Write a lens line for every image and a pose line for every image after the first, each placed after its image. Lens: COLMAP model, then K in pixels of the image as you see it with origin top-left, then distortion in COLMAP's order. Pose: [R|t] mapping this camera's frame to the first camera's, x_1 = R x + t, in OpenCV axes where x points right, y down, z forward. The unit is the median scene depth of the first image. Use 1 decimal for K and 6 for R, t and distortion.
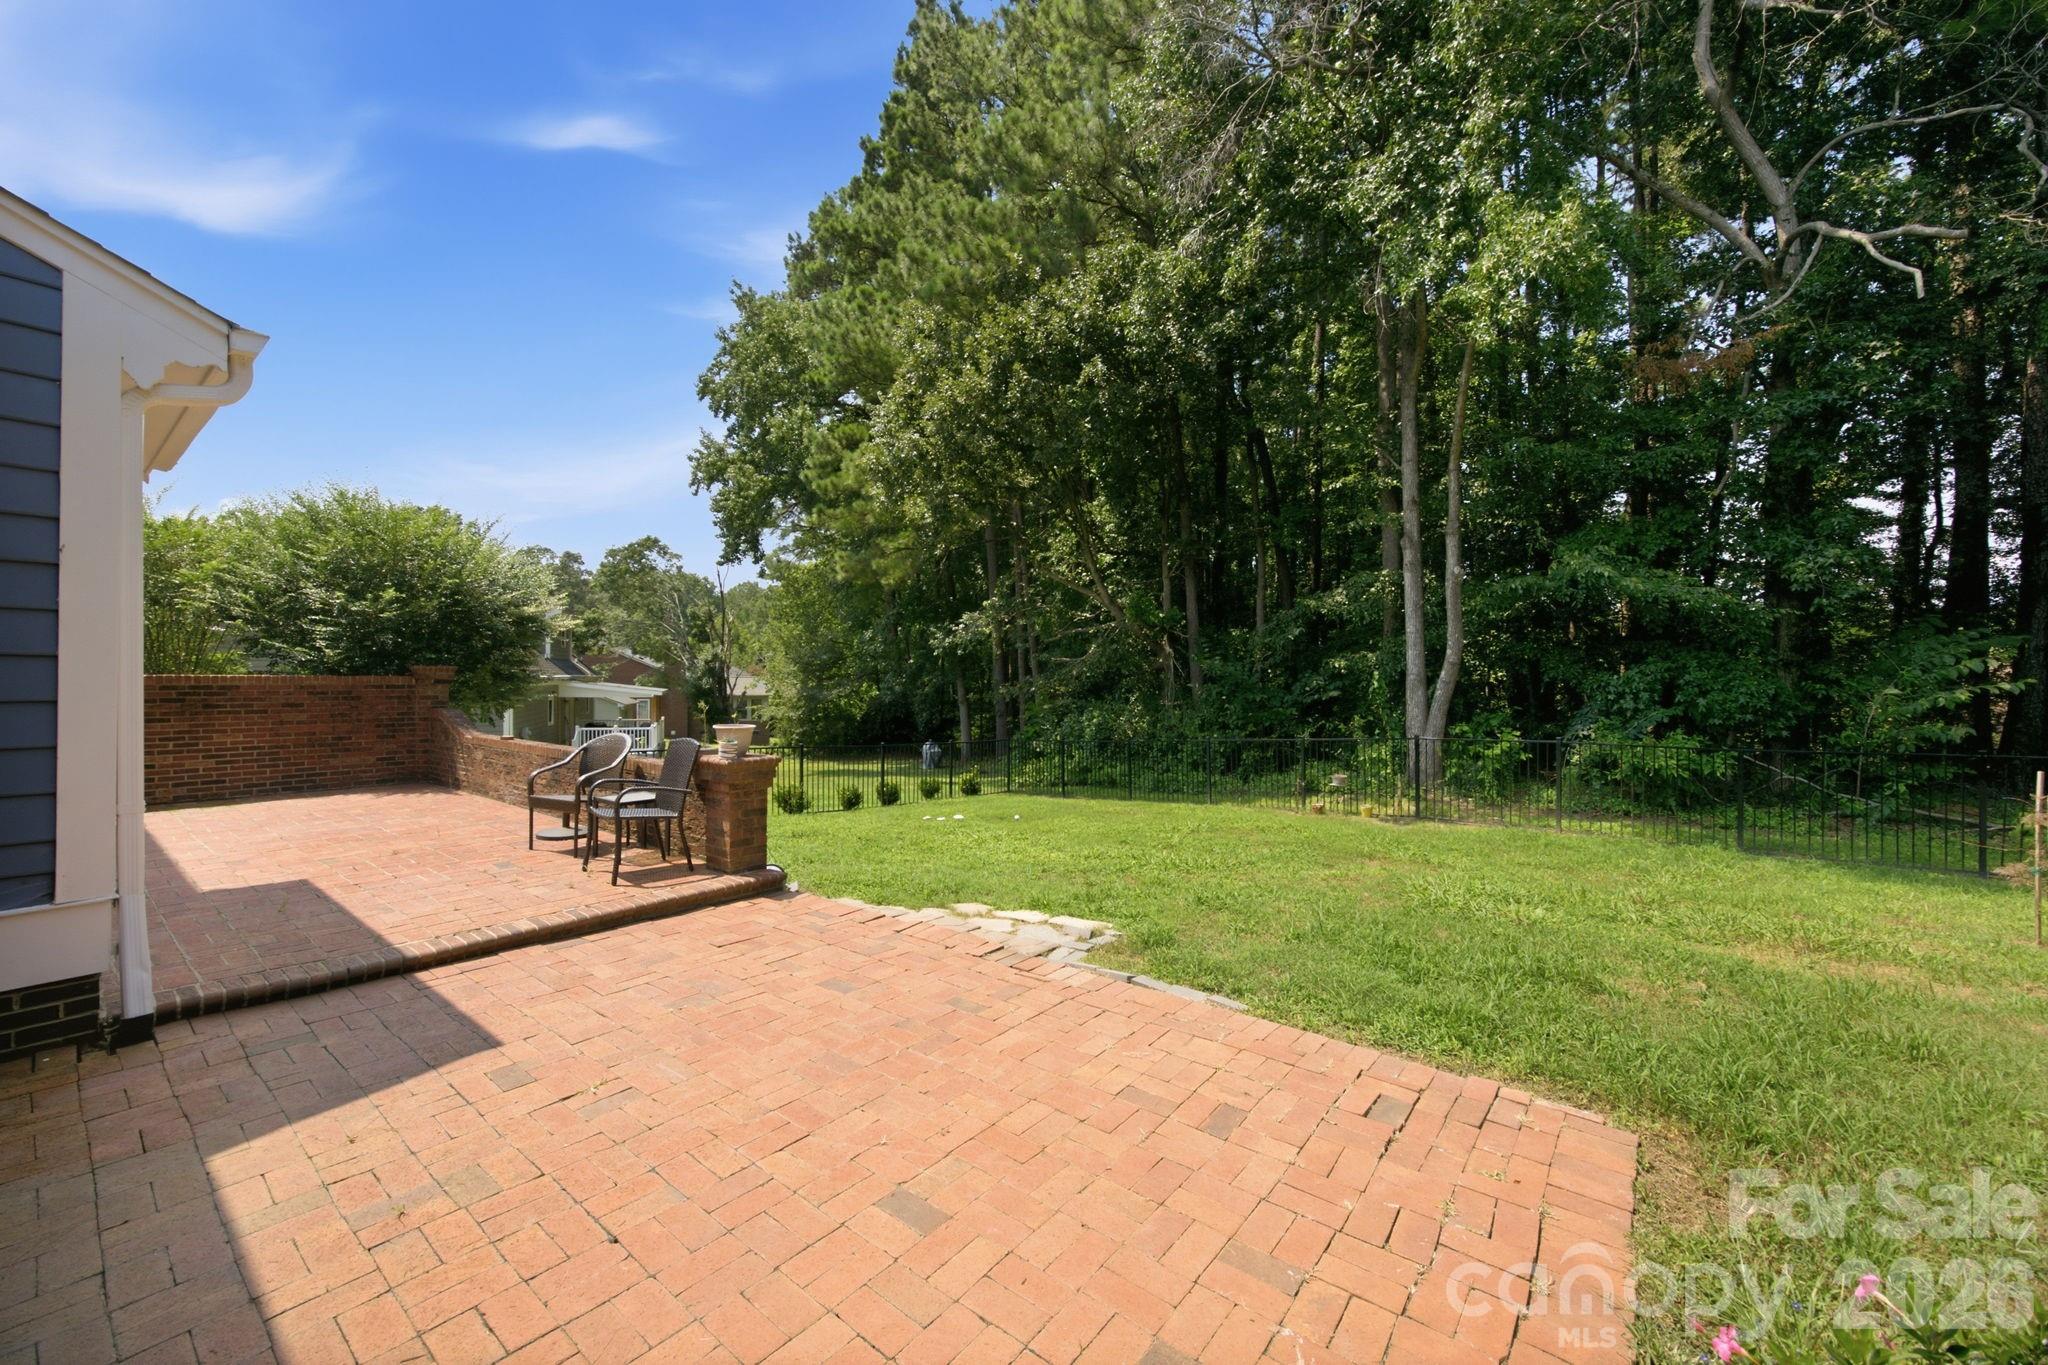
lens RADIAL K [[802.2, 0, 1025.6], [0, 802.2, 674.1], [0, 0, 1]] dist [-0.025575, 0.000680]
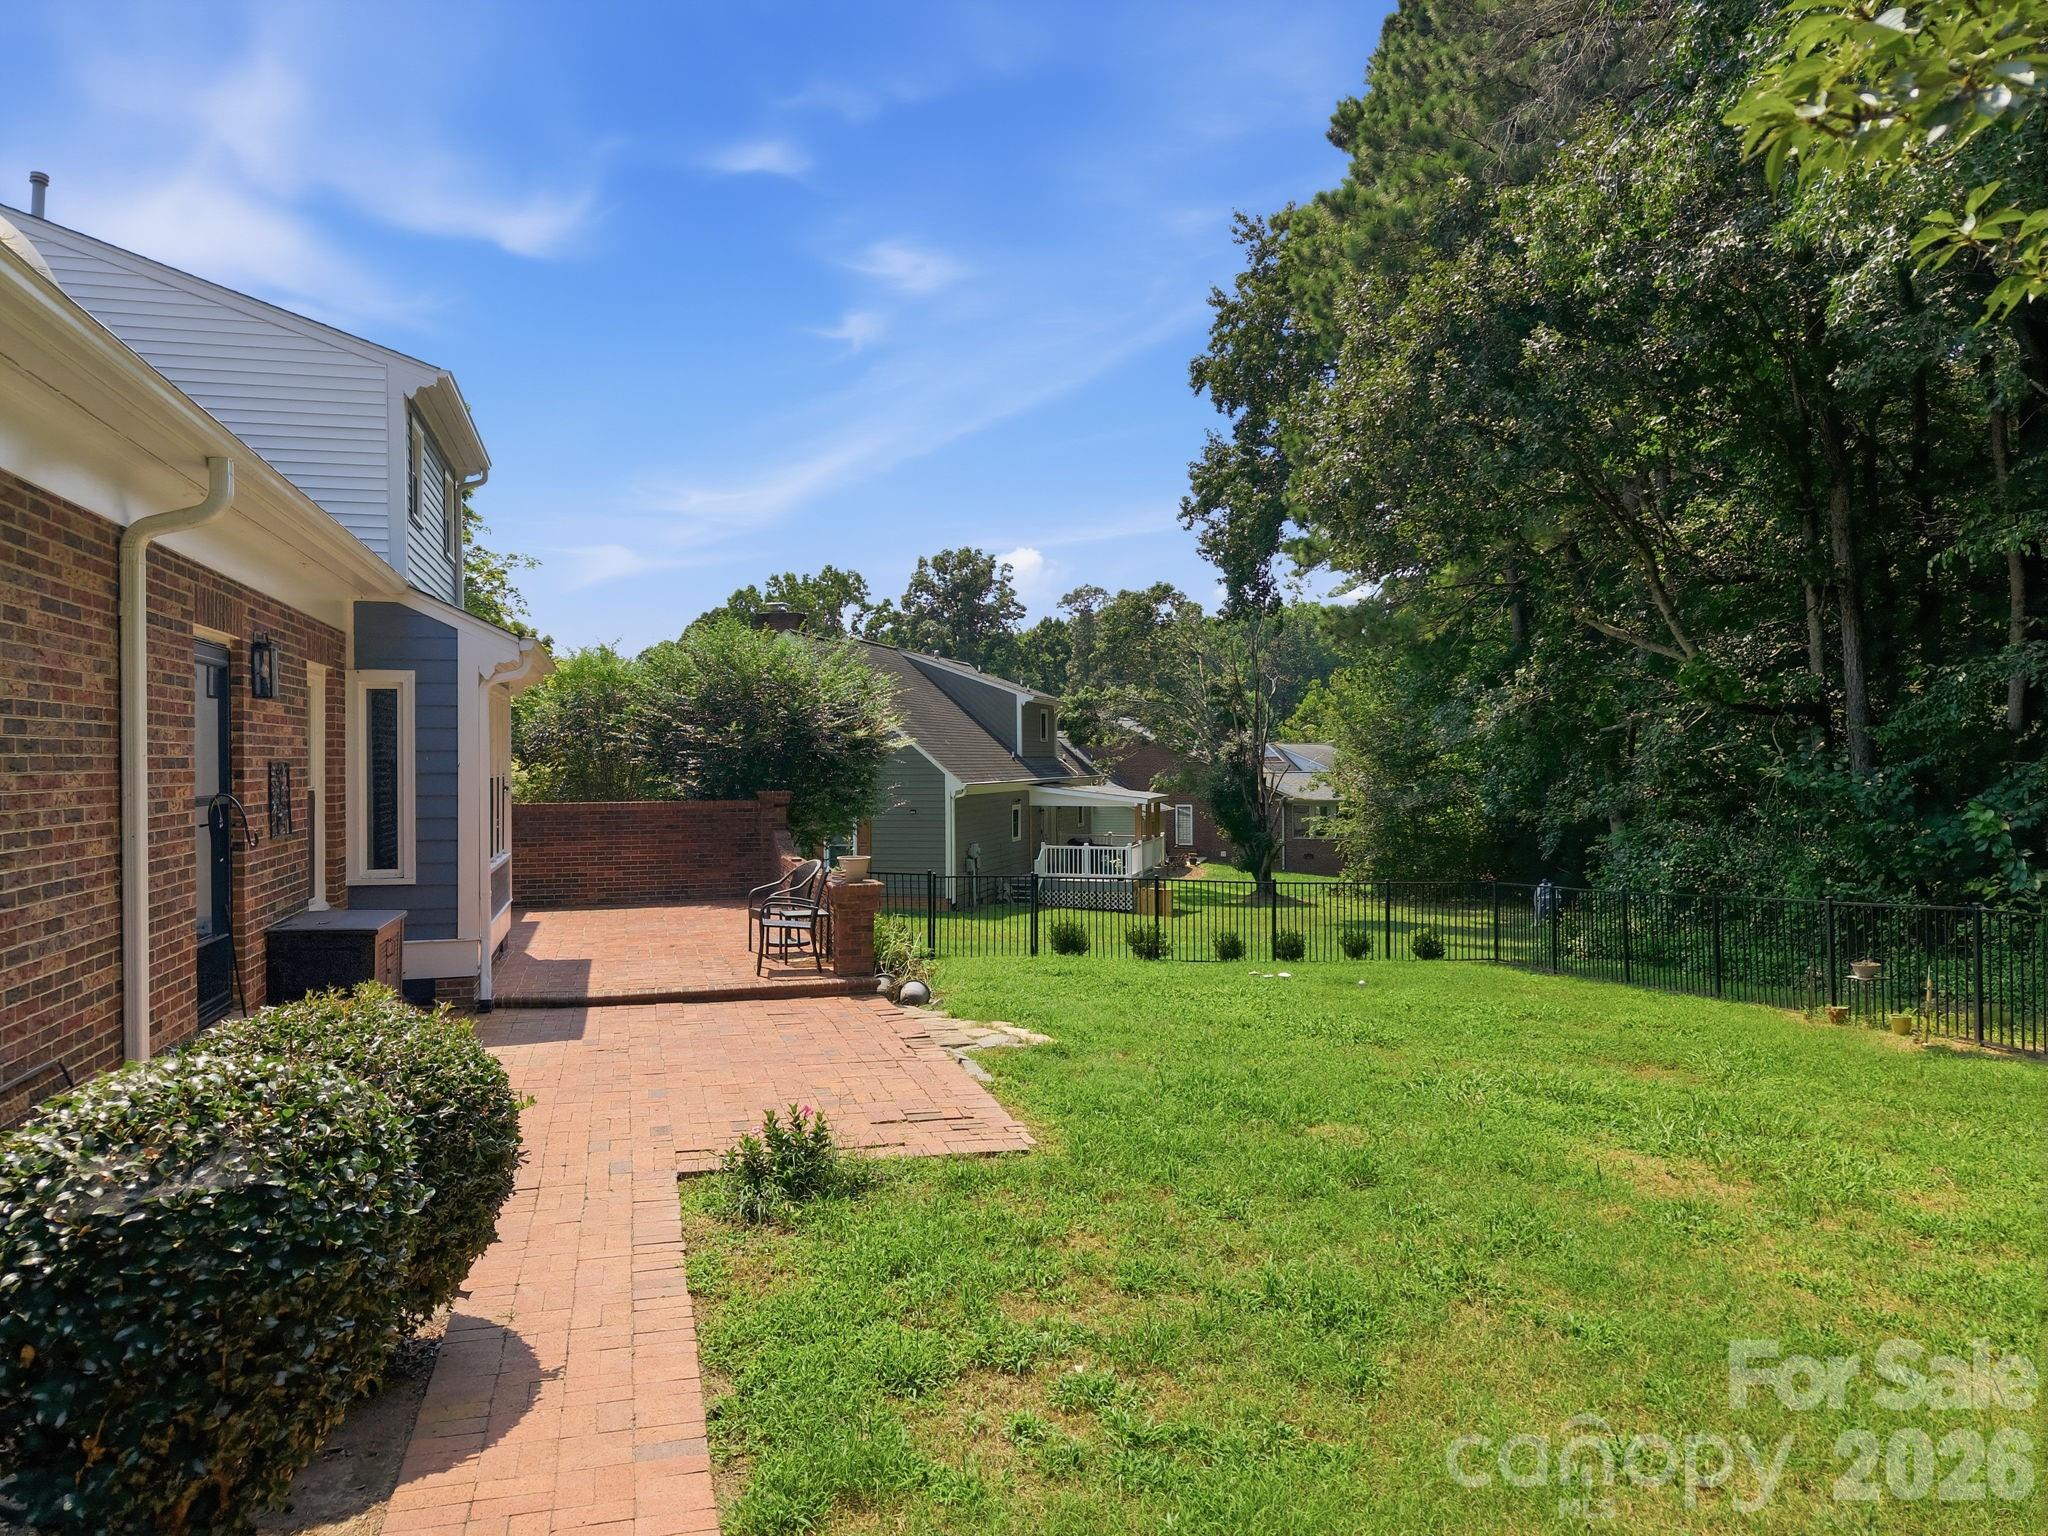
lens RADIAL K [[1363.0, 0, 1022.9], [0, 1363.0, 768.0], [0, 0, 1]] dist [0.030942, -0.028278]
pose [[0.808568, -0.007882, -0.588350, 0.189016], [0.013161, 0.999902, 0.004693, -0.013671], [0.588255, -0.011538, 0.808593, -0.094144]]
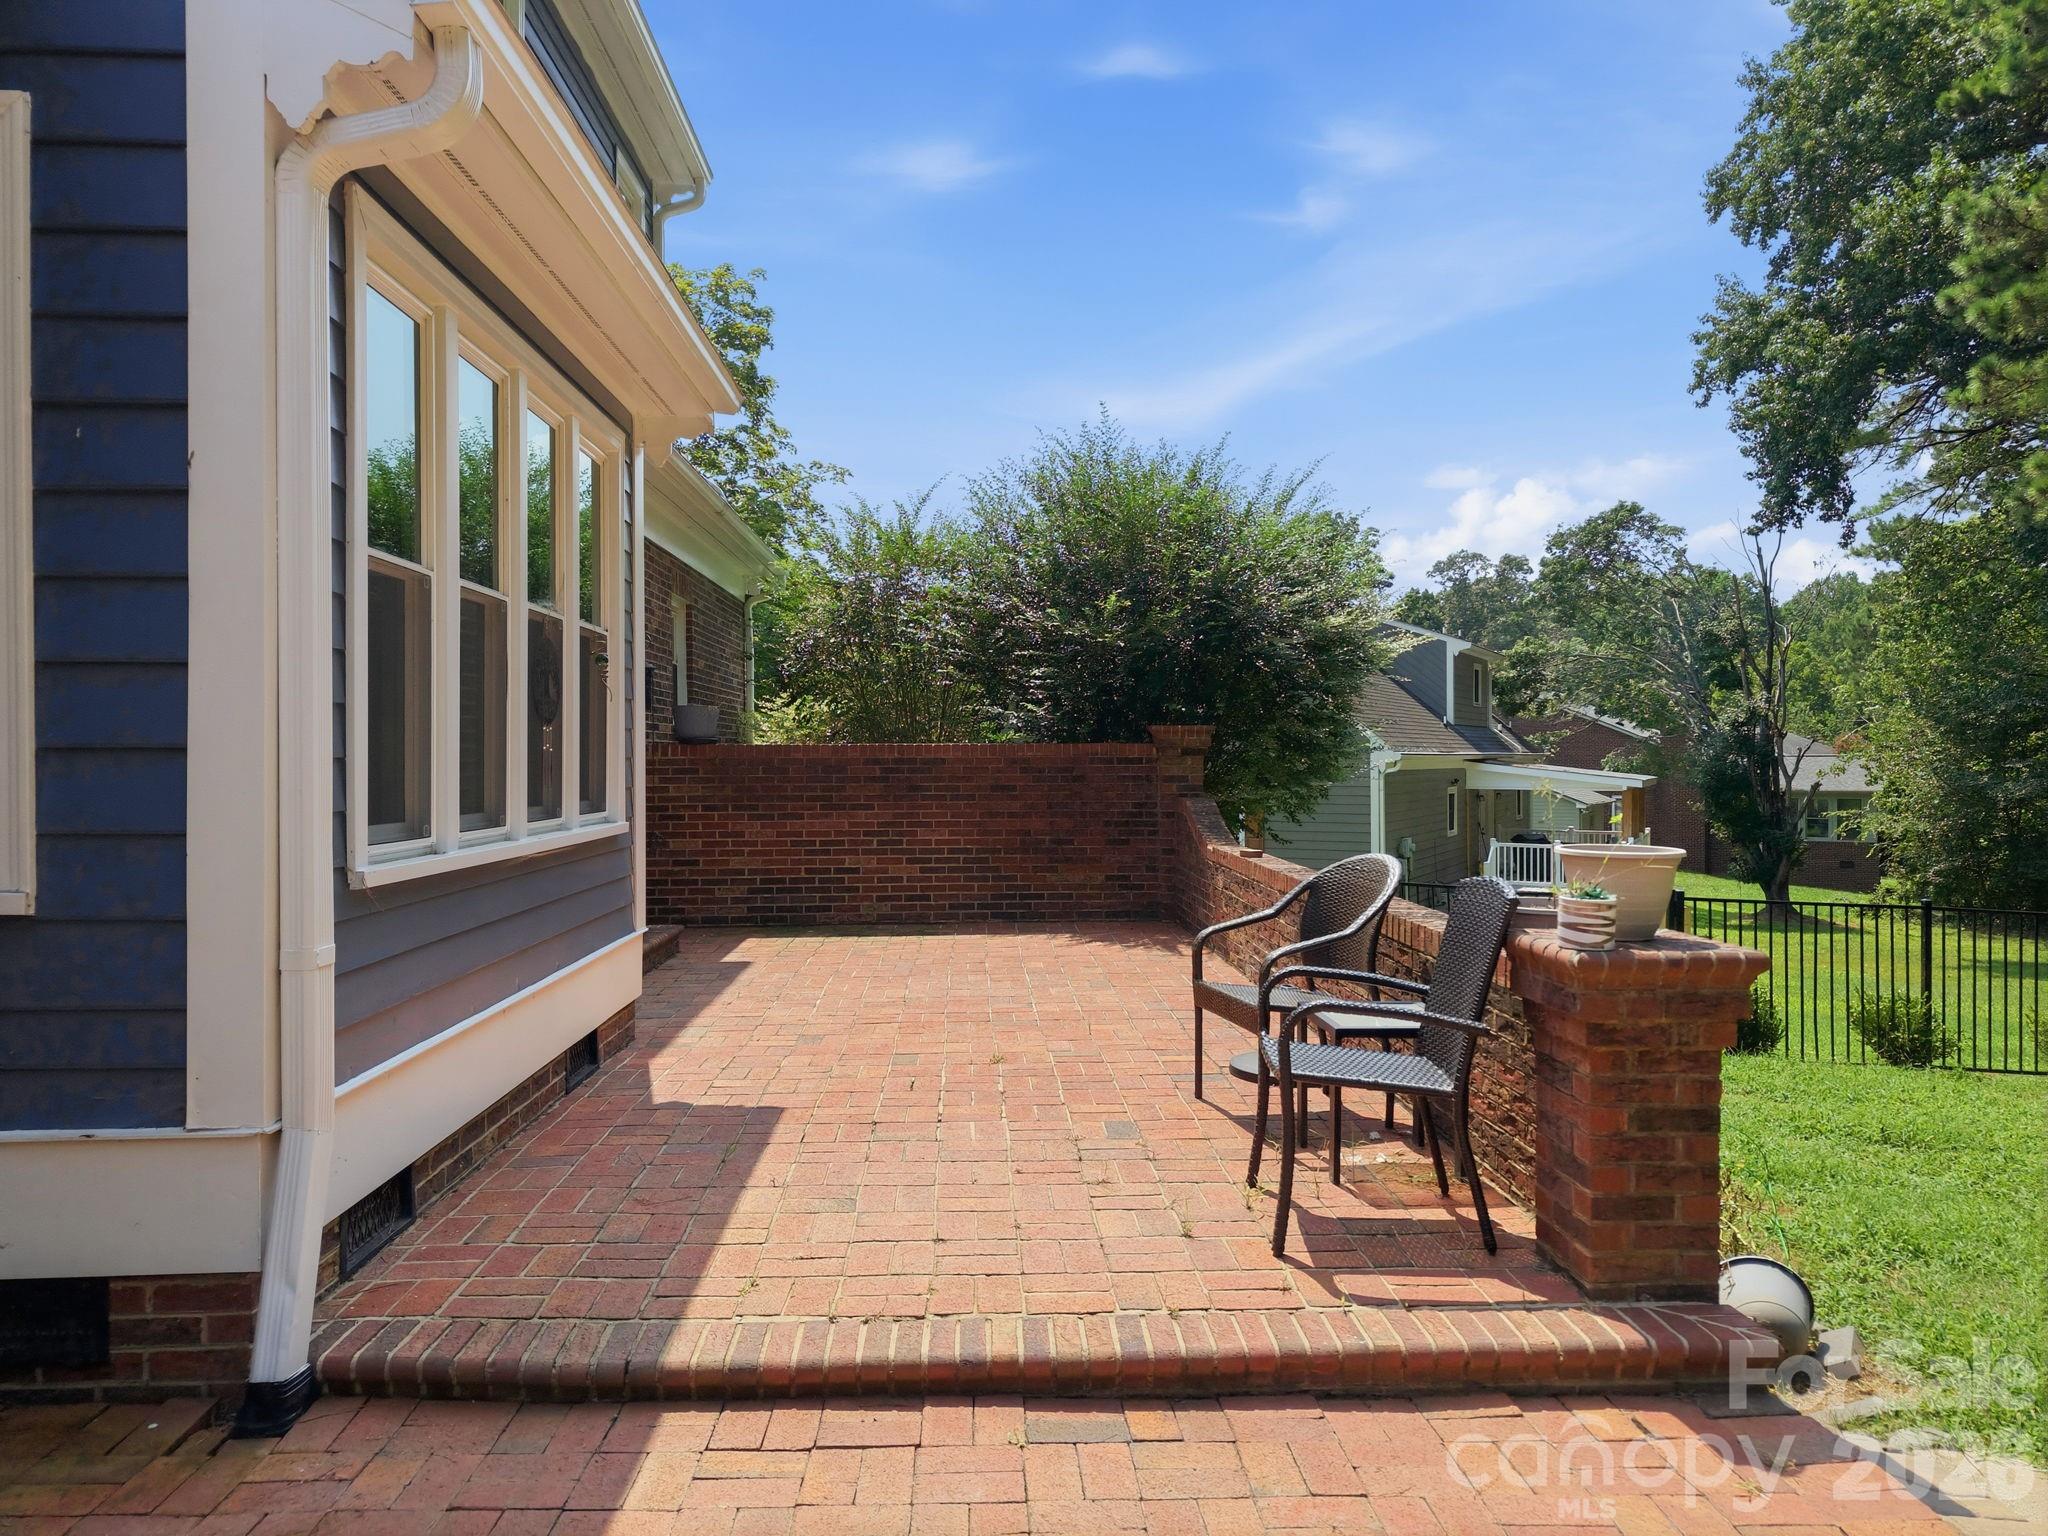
lens RADIAL K [[1363.0, 0, 1019.9], [0, 1363.0, 760.9], [0, 0, 1]] dist [0.030942, -0.028278]
pose [[0.642773, -0.004928, -0.766041, -0.014590], [0.008441, 0.999964, 0.000650, 0.004365], [0.766010, -0.006884, 0.642791, 0.075879]]
